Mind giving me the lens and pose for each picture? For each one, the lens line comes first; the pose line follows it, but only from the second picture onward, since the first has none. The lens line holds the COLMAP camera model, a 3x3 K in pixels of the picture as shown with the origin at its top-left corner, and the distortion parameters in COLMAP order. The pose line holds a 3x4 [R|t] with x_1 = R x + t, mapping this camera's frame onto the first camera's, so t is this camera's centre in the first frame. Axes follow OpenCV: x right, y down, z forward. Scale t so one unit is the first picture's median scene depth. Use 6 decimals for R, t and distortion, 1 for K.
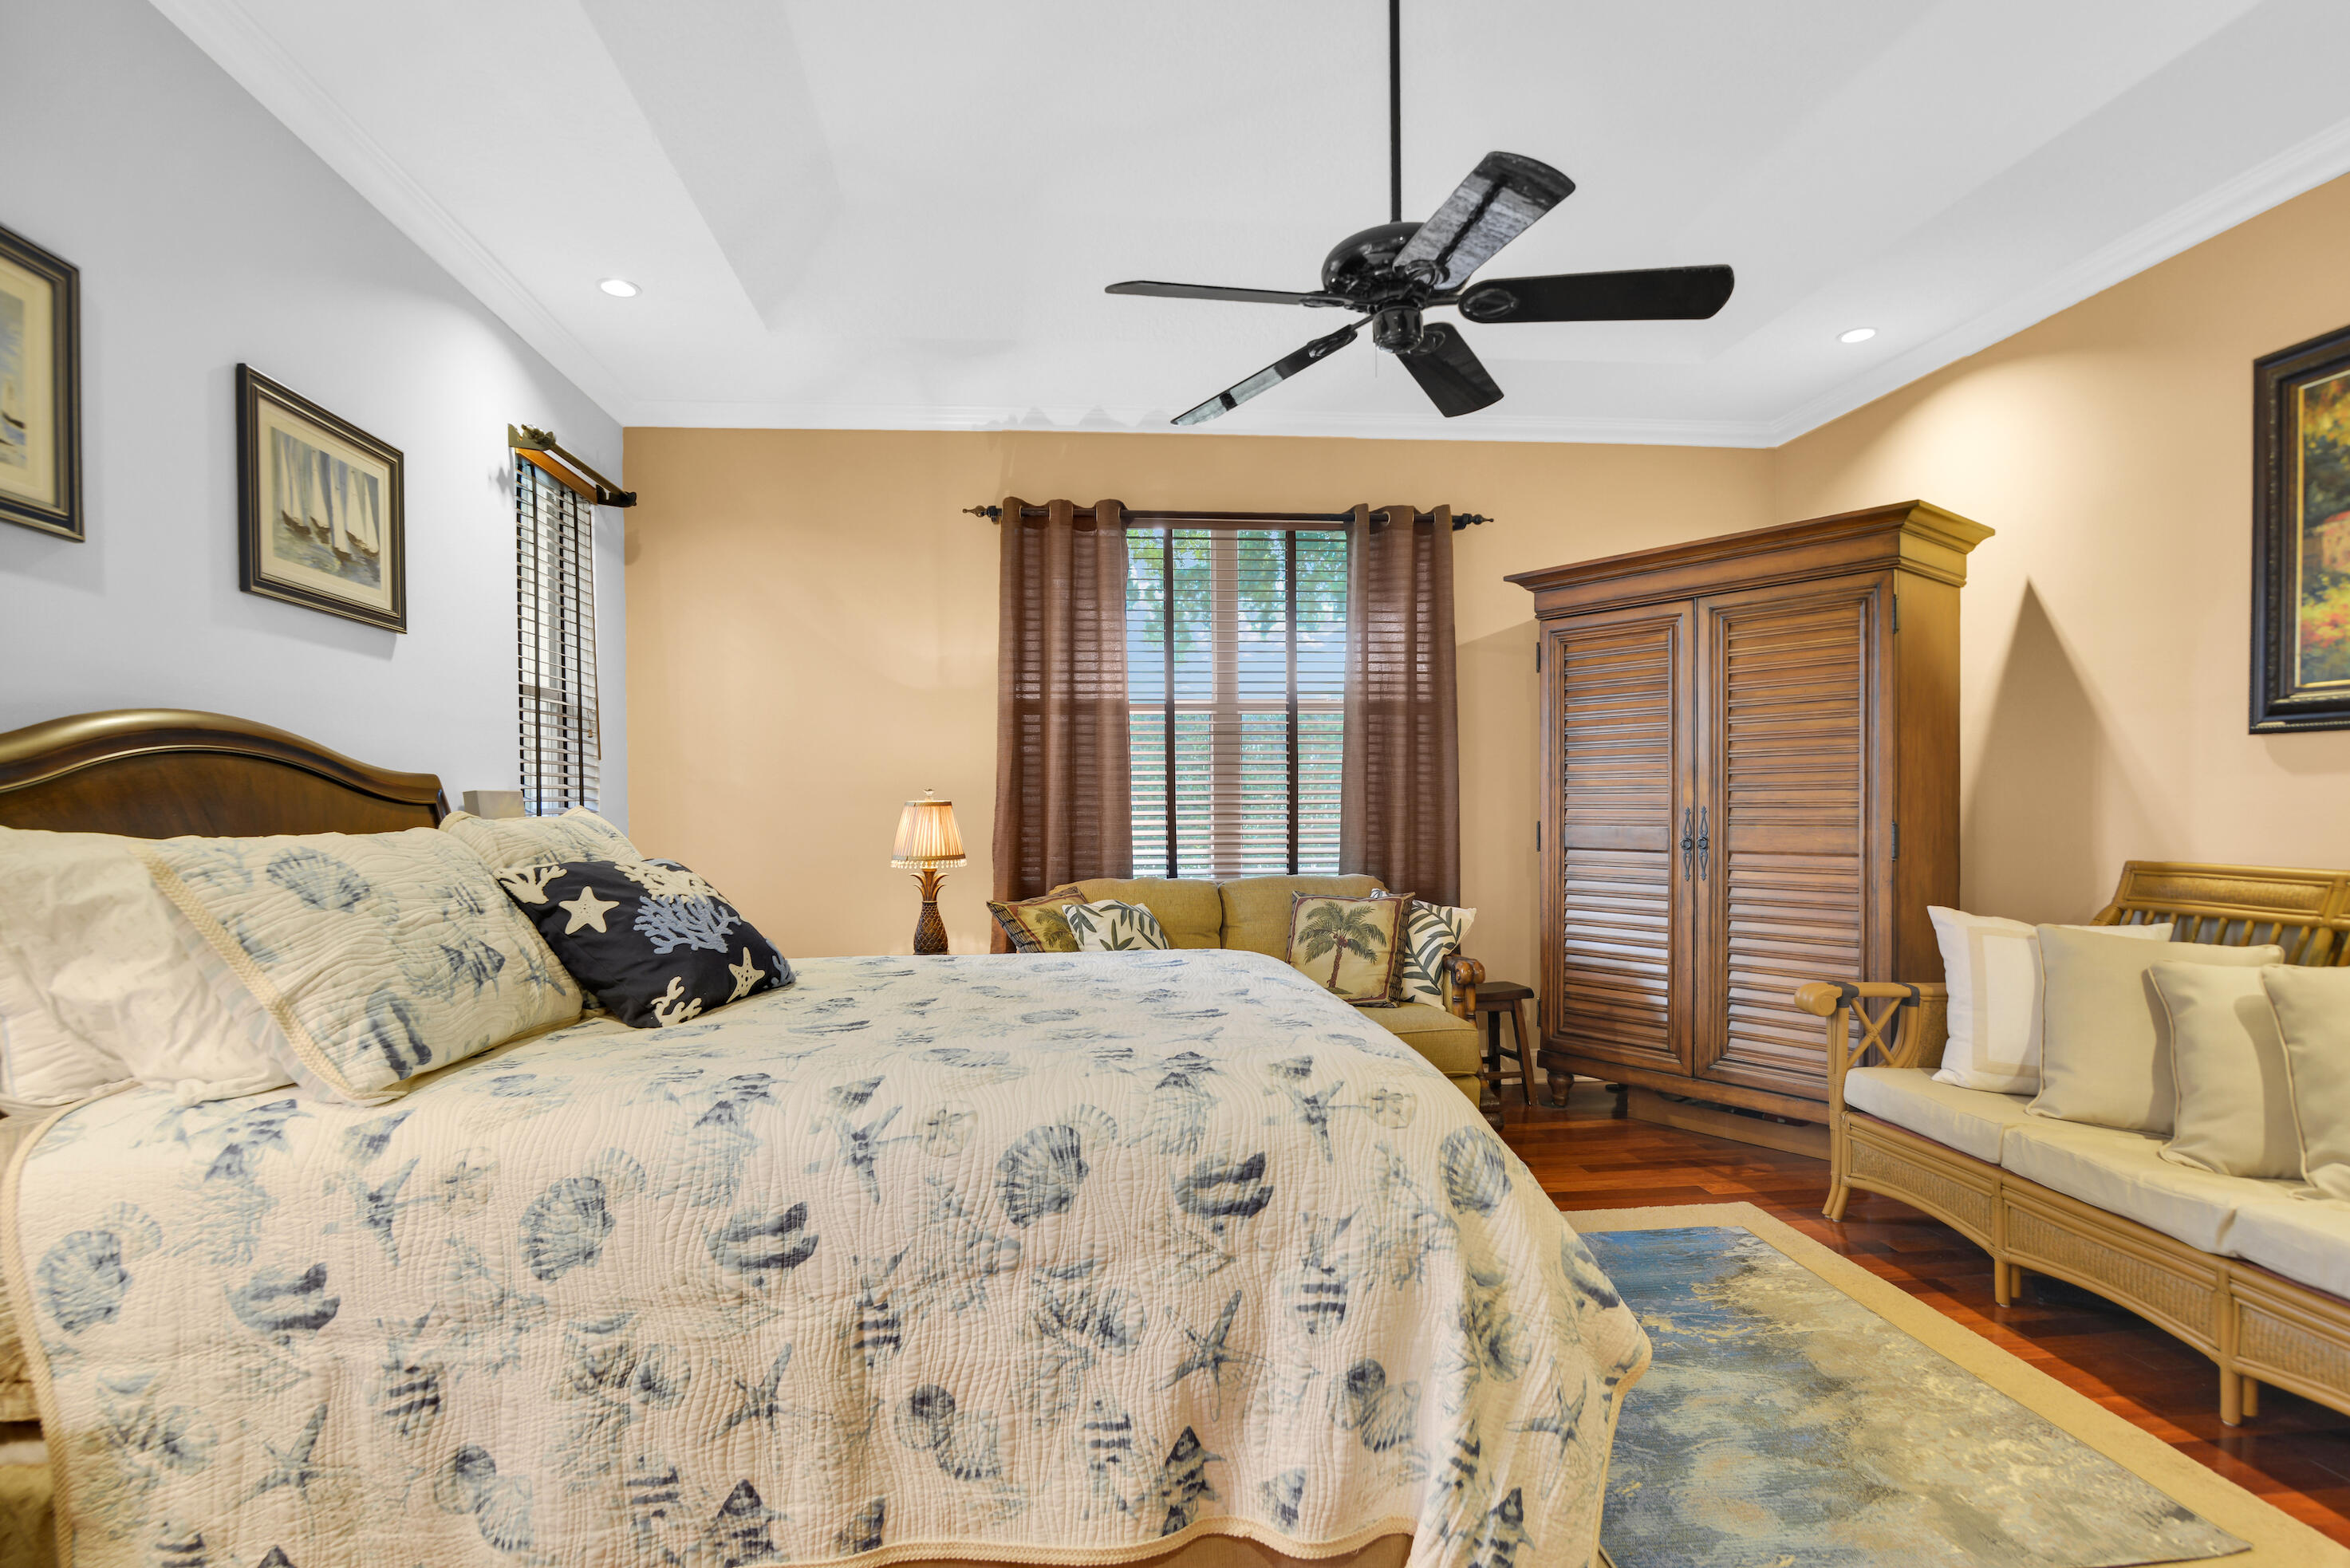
lens RADIAL K [[1171.7, 0, 1121.2], [0, 1171.7, 821.6], [0, 0, 1]] dist [-0.012110, -0.000142]
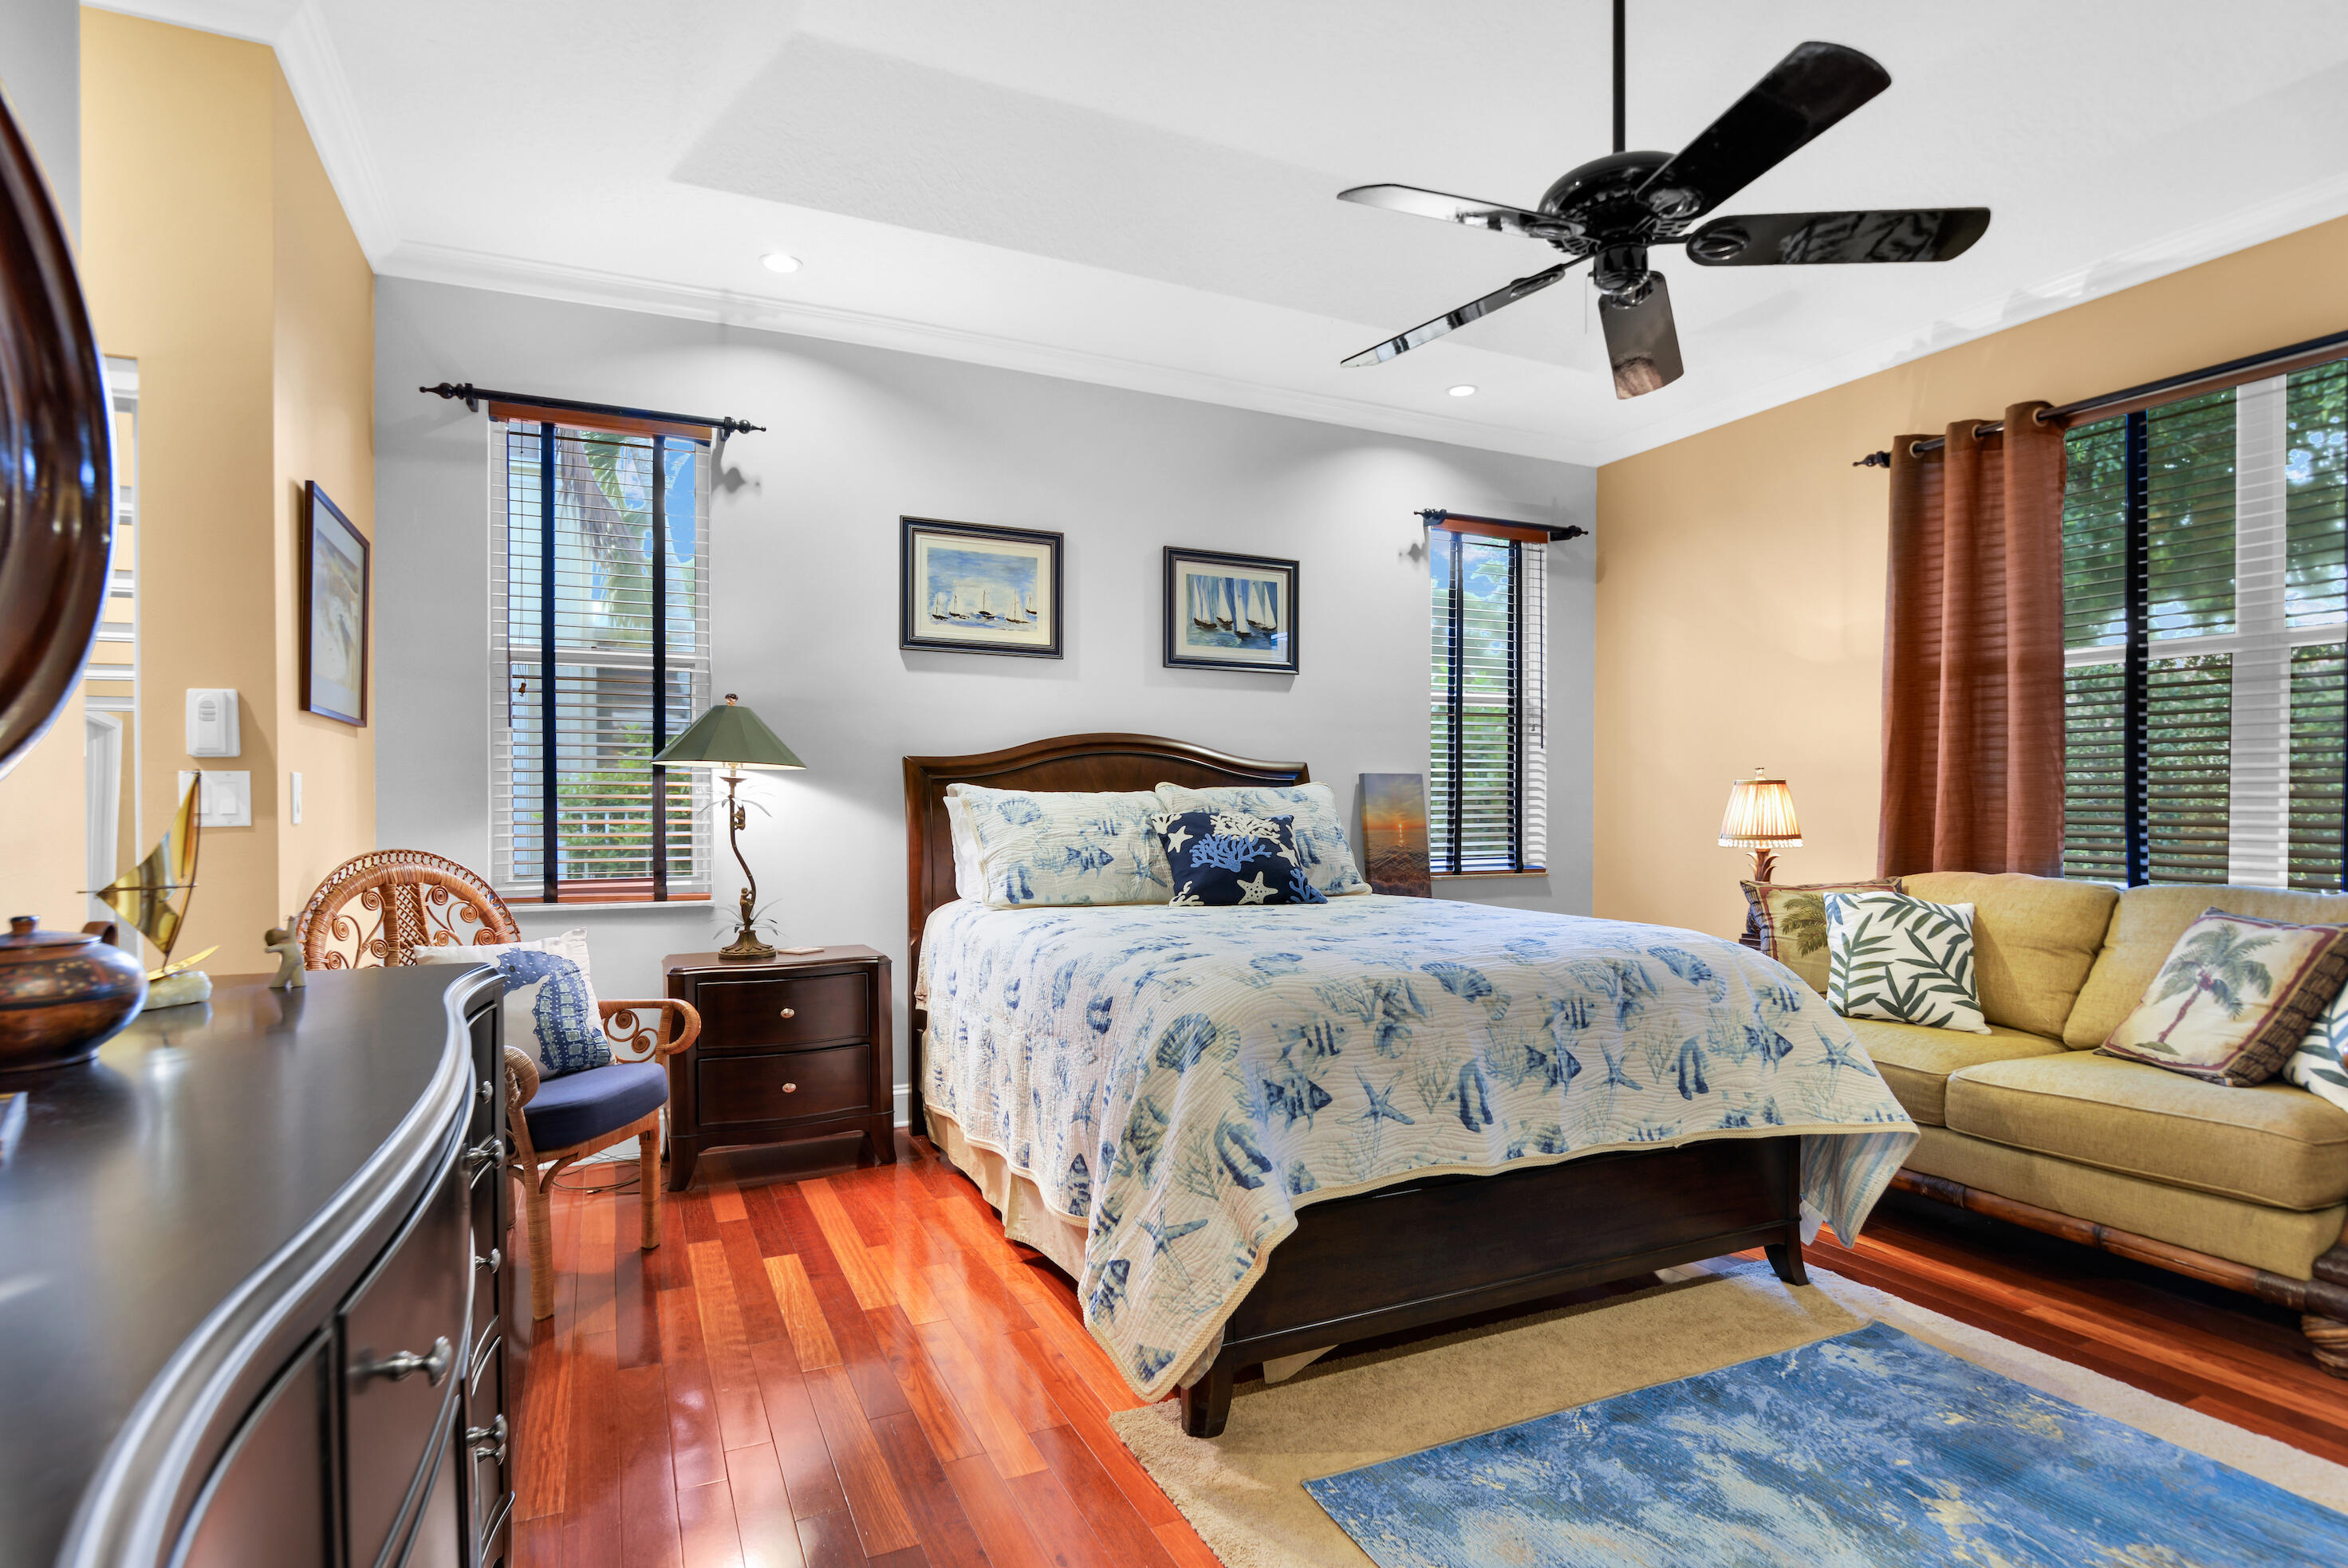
lens RADIAL K [[1172.1, 0, 1183.3], [0, 1172.1, 819.2], [0, 0, 1]] dist [-0.008191, 0.000392]
pose [[0.361410, 0.024509, -0.932085, 0.654362], [-0.019838, 0.999630, 0.018593, 0.007906], [0.932196, 0.011771, 0.361762, 0.217788]]
